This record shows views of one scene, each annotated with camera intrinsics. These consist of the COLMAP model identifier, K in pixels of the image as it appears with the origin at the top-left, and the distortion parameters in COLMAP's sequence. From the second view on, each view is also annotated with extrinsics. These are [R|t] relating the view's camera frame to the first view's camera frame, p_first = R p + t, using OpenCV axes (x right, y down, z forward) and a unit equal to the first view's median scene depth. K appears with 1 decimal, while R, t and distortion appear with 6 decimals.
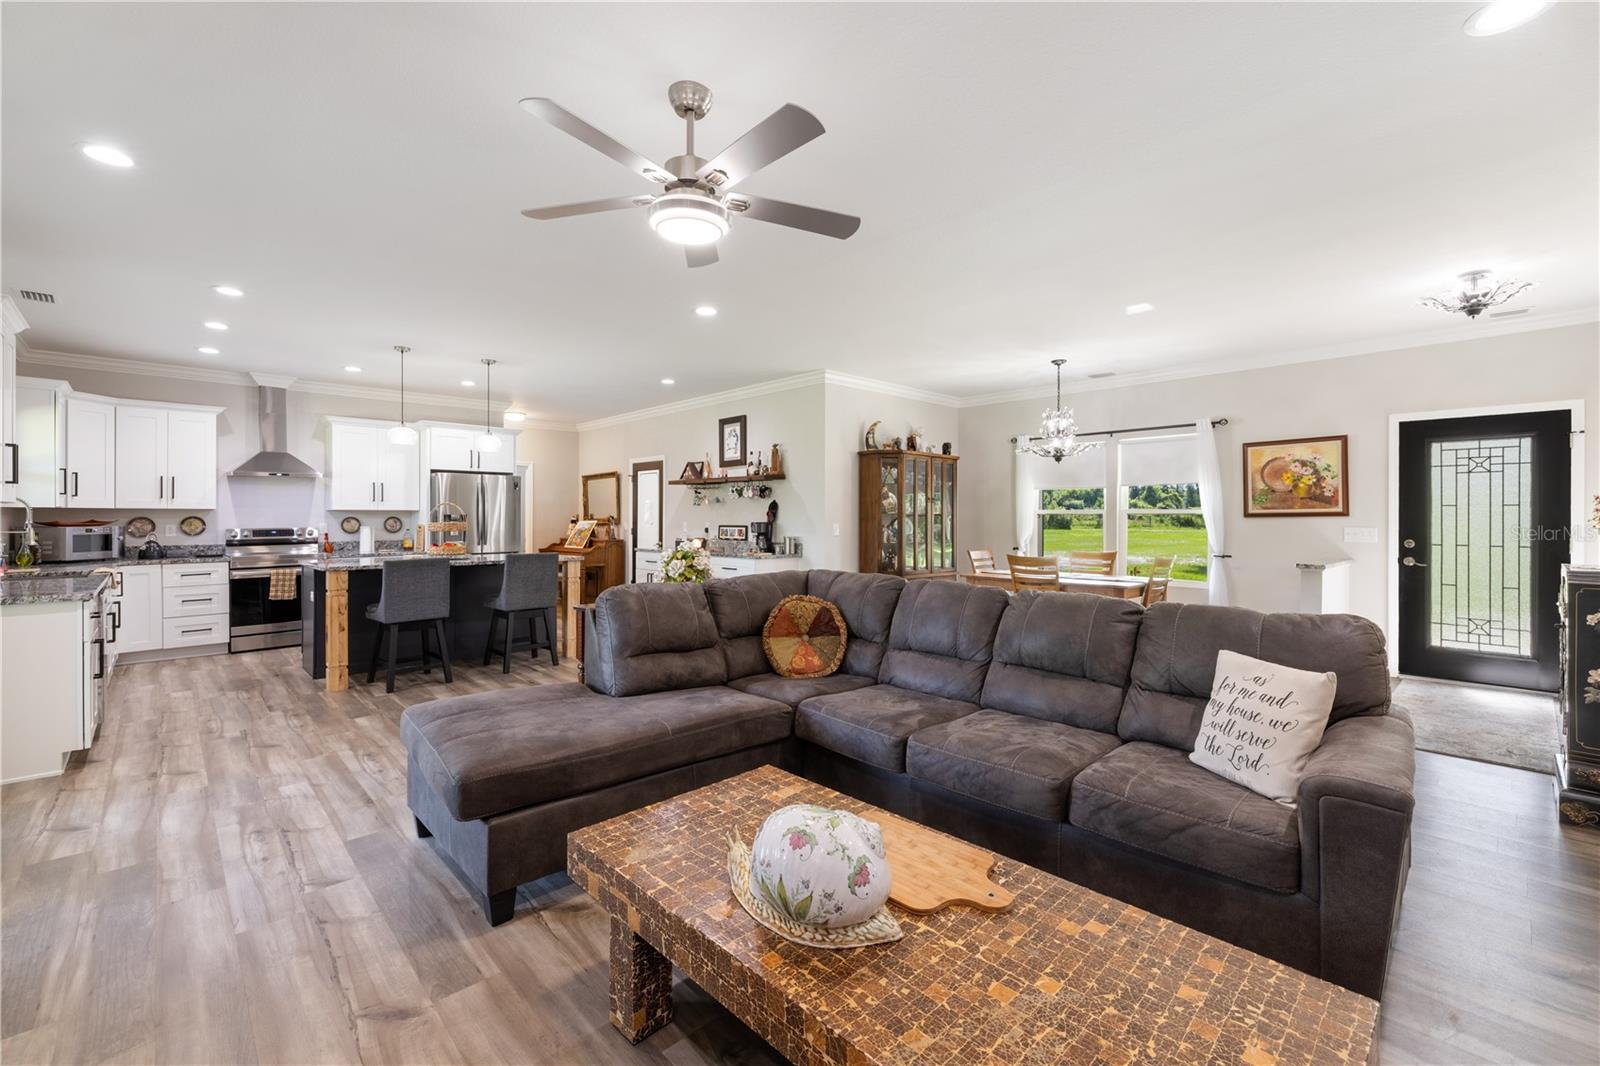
lens RADIAL K [[688.6, 0, 799.5], [0, 688.6, 521.6], [0, 0, 1]] dist [0.010534, -0.000155]
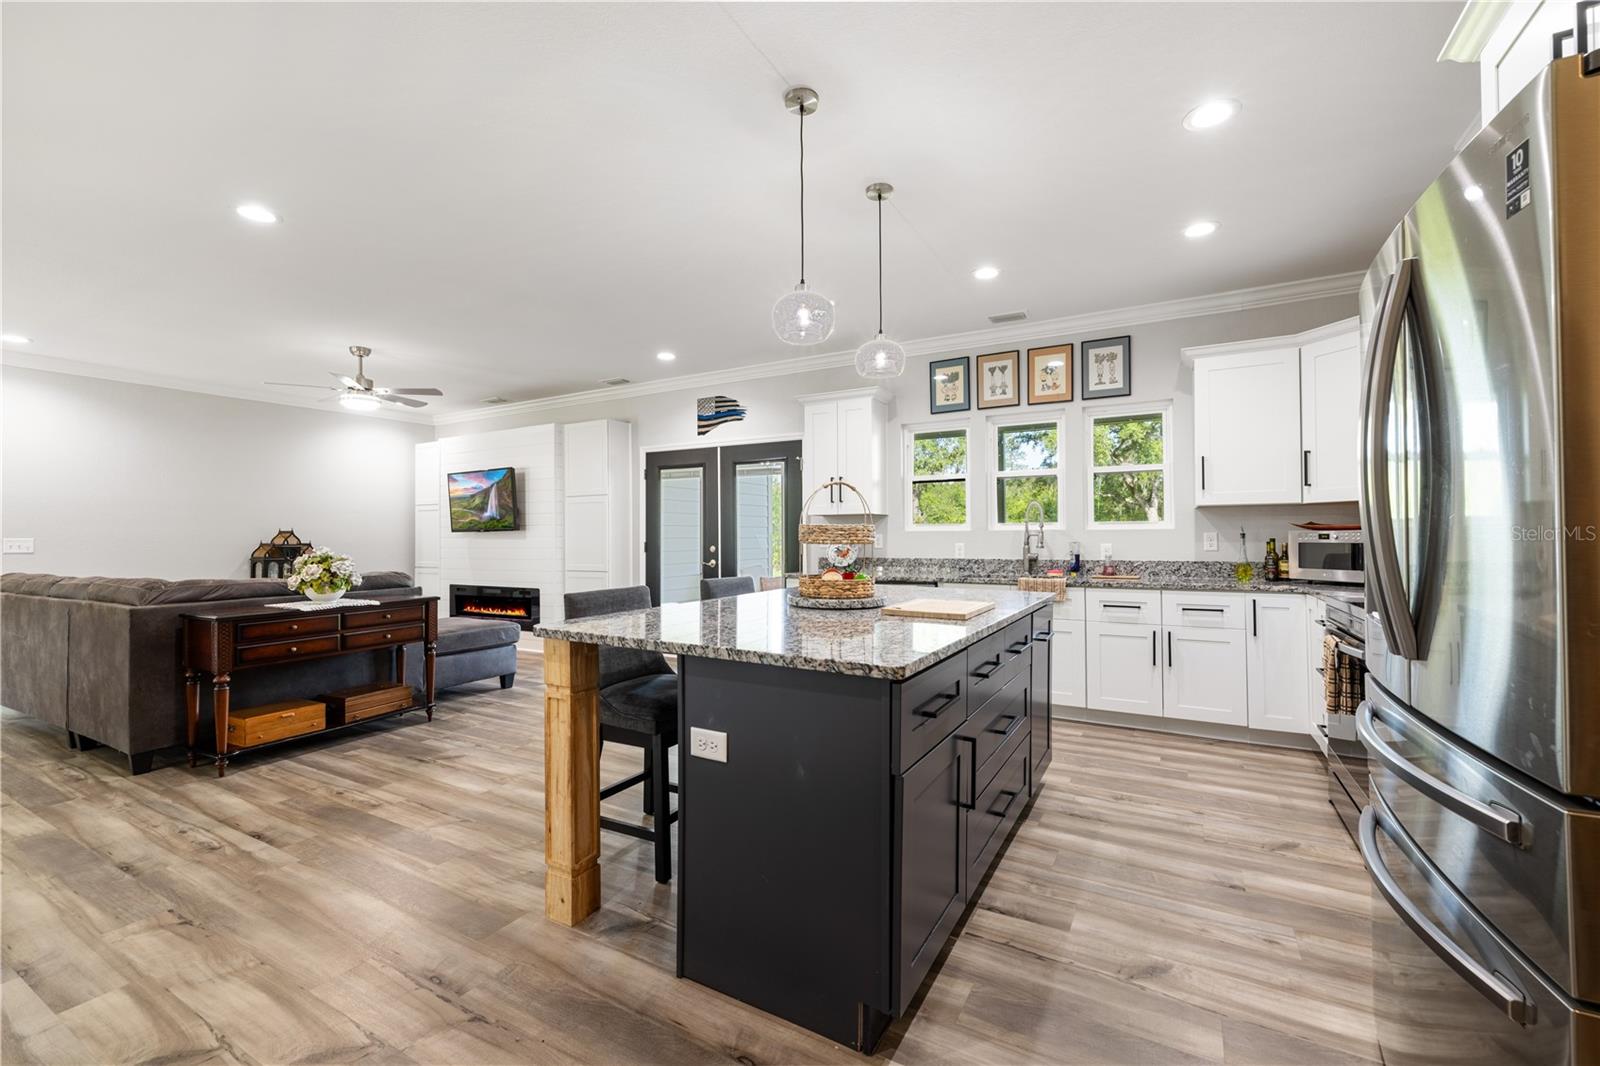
lens RADIAL K [[669.9, 0, 795.4], [0, 669.9, 528.0], [0, 0, 1]] dist [0.001356, -0.000886]
pose [[-0.953811, 0.002499, -0.300396, -0.328825], [0.003827, 0.999985, -0.003833, 0.005134], [0.300382, -0.004805, -0.953807, 1.320694]]
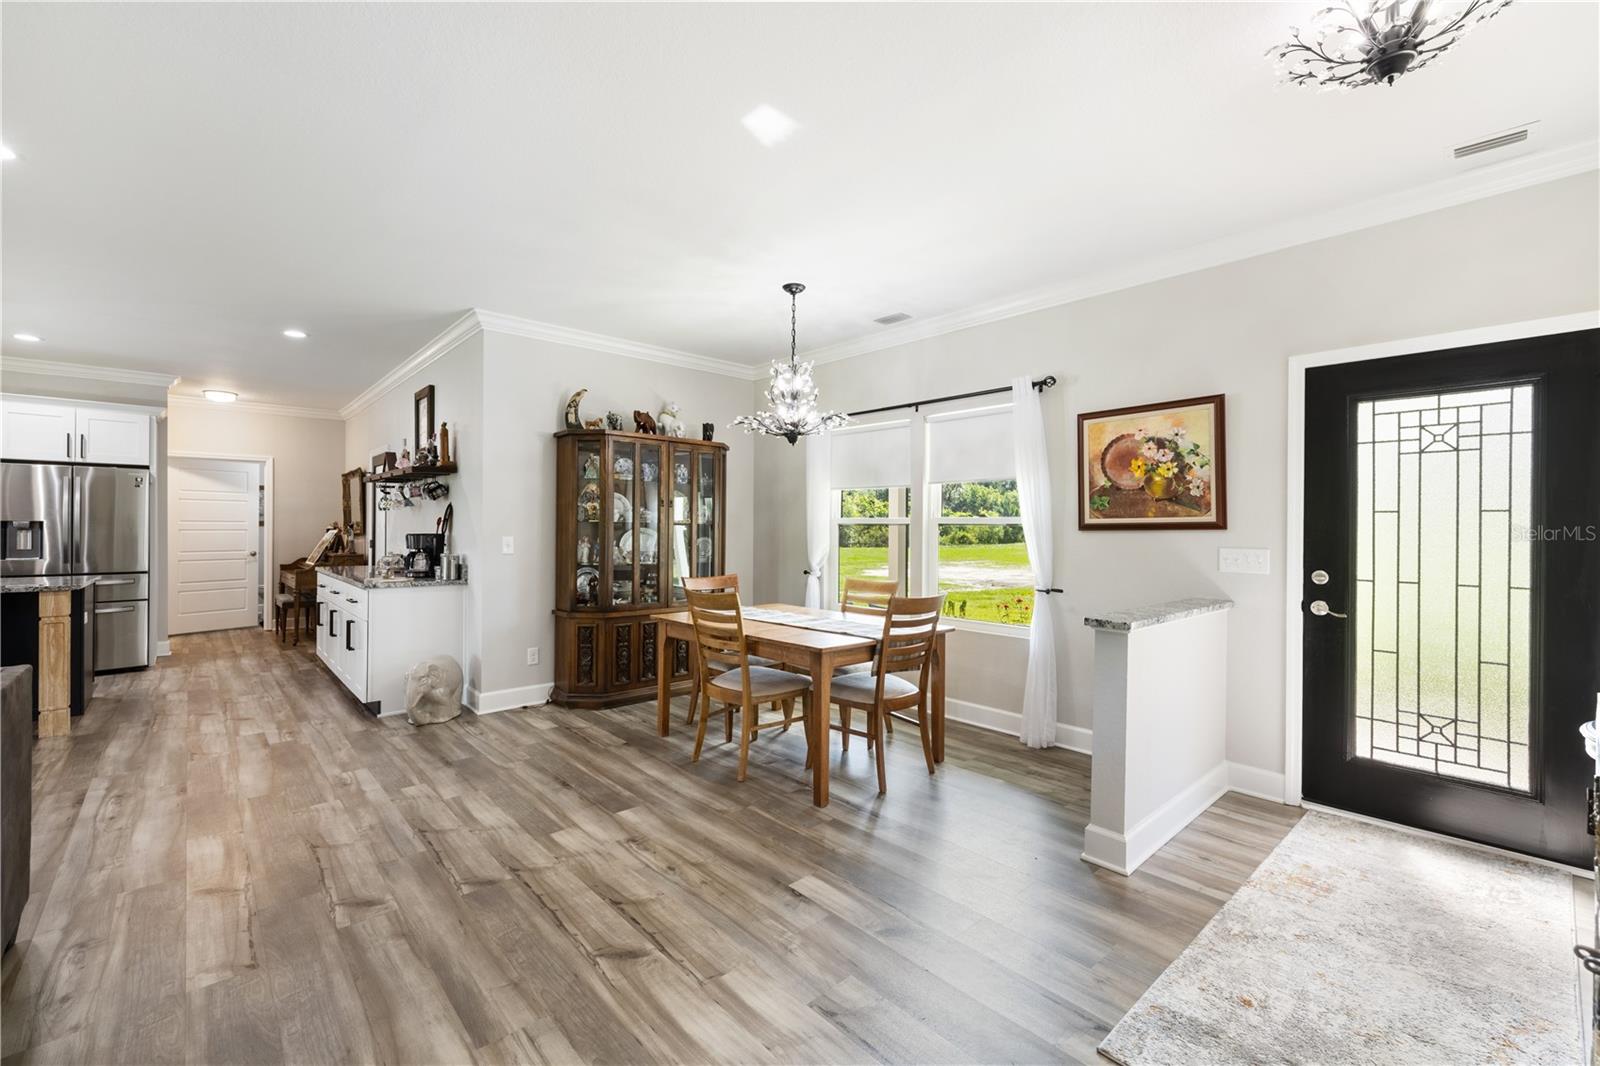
lens RADIAL K [[673.8, 0, 784.1], [0, 673.8, 531.0], [0, 0, 1]] dist [-0.001621, 0.000048]
pose [[0.999654, 0.005812, -0.025640, 0.376253], [-0.005822, 0.999983, -0.000296, -0.003476], [0.025638, 0.000445, 0.999671, 0.360544]]
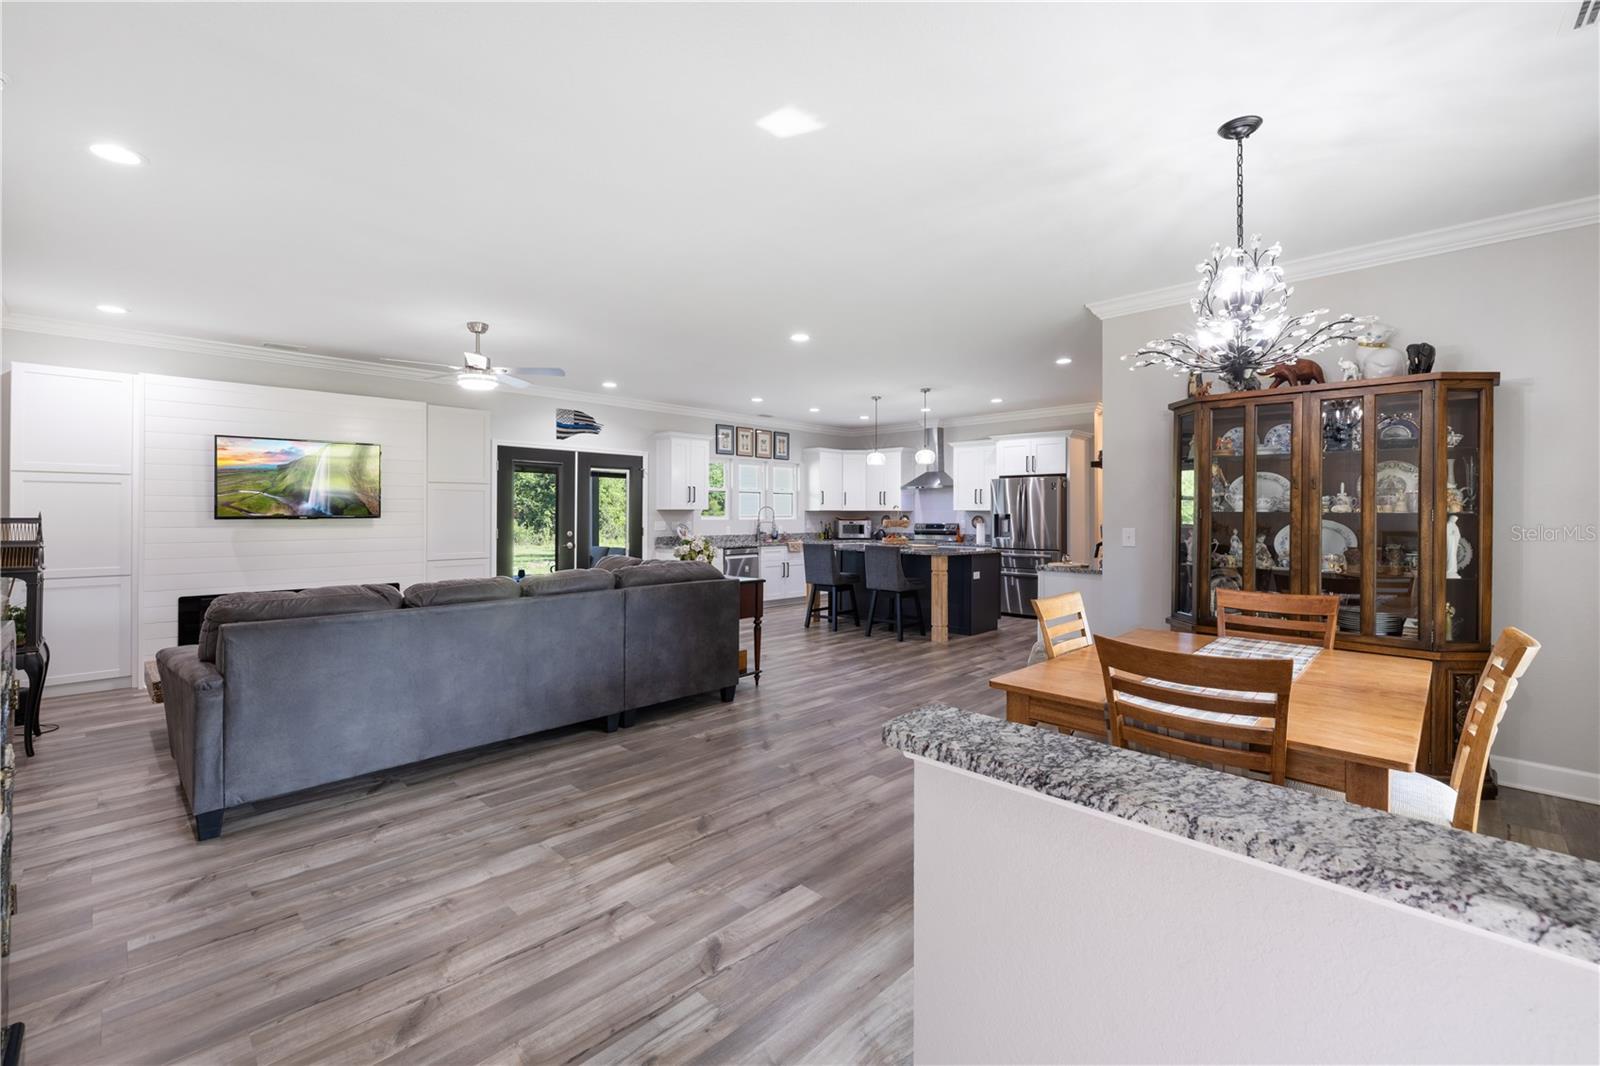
lens RADIAL K [[672.6, 0, 801.7], [0, 672.6, 512.8], [0, 0, 1]] dist [-0.000147, -0.000118]
pose [[0.050586, -0.002728, -0.998716, 0.721872], [-0.009059, 0.999954, -0.003190, -0.005765], [0.998679, 0.009209, 0.050559, 0.703598]]
